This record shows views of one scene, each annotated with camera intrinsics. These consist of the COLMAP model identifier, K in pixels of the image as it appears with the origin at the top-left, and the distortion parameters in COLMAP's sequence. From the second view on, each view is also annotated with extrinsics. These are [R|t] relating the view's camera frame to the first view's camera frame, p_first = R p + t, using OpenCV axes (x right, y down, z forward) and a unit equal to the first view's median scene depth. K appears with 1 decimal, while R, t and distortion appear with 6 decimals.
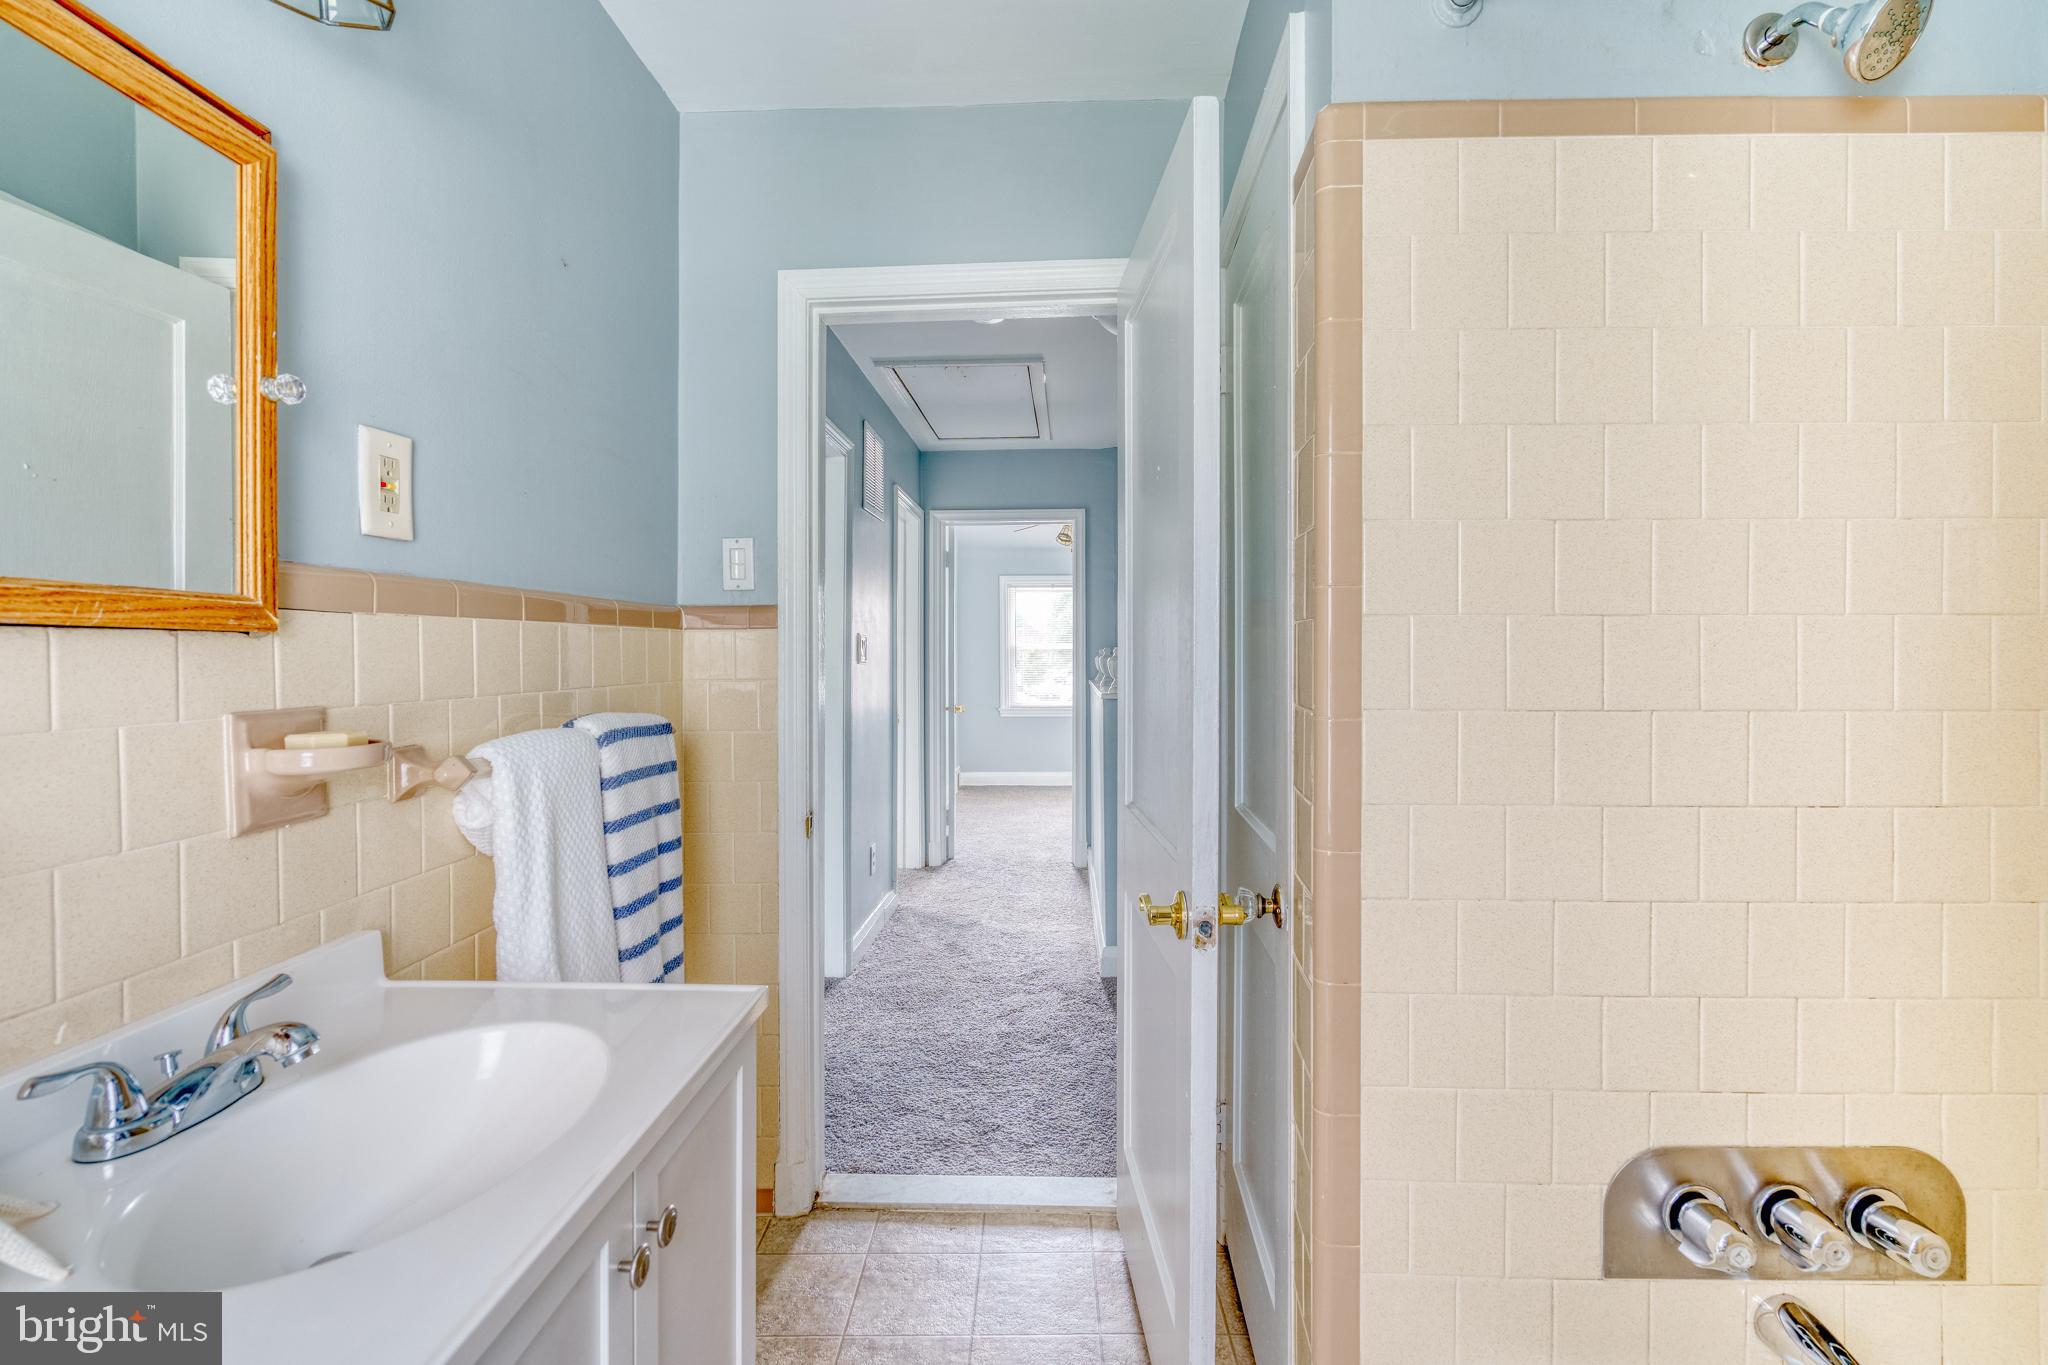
lens RADIAL K [[929.2, 0, 1021.2], [0, 929.2, 671.8], [0, 0, 1]] dist [-0.001634, 0.000043]
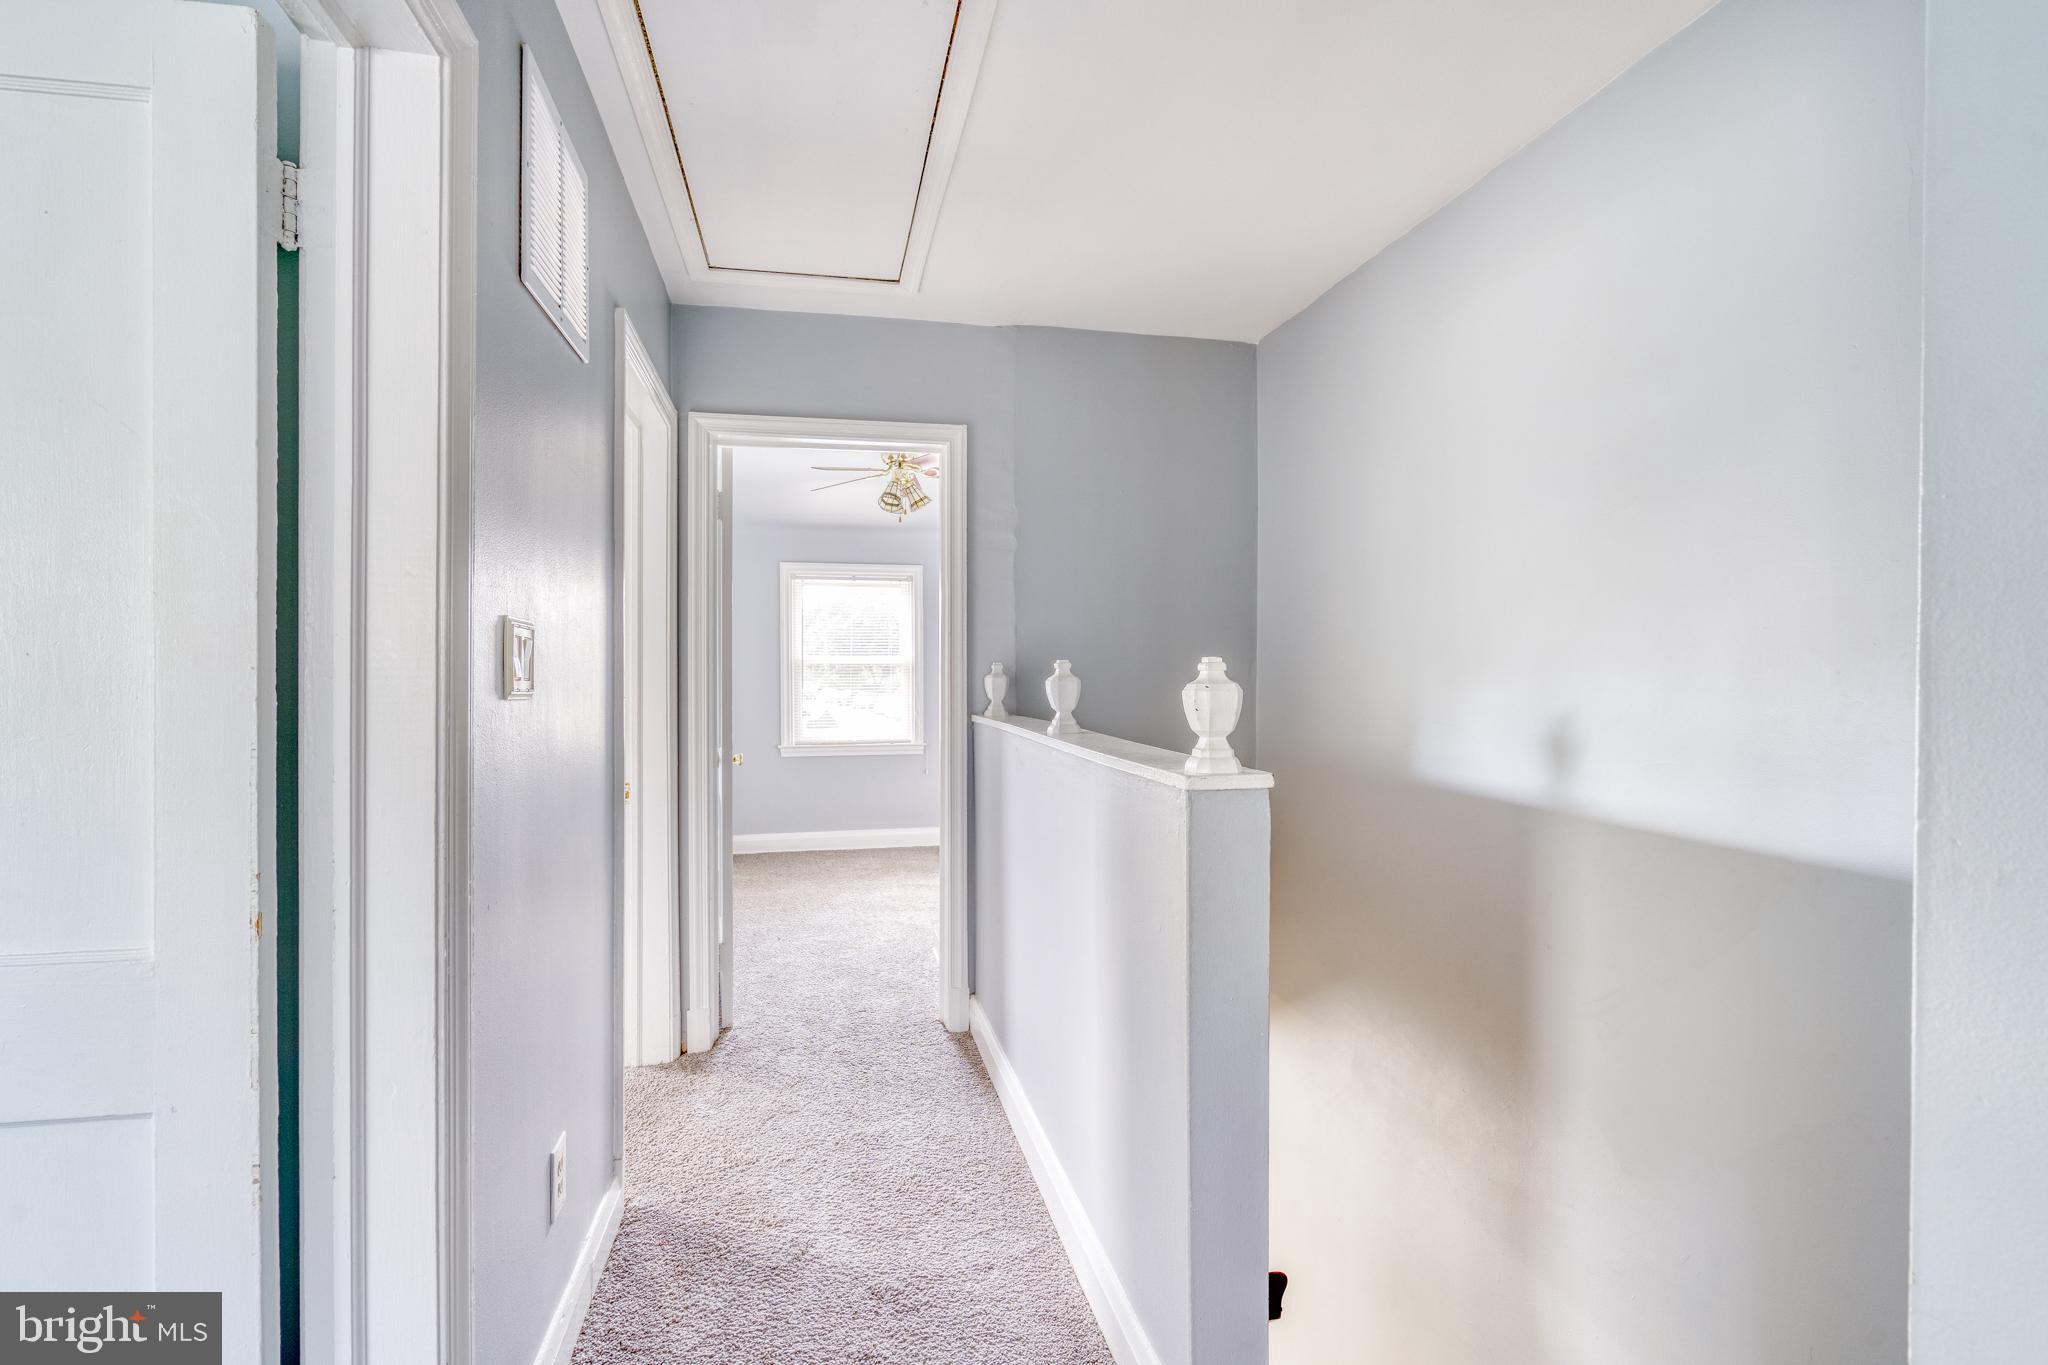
lens RADIAL K [[949.8, 0, 1028.3], [0, 949.8, 683.4], [0, 0, 1]] dist [0.001855, 0.000766]
pose [[0.965159, -0.002473, 0.261653, -0.051237], [0.003755, 0.999983, -0.004400, -0.008579], [-0.261637, 0.005229, 0.965152, 0.401416]]
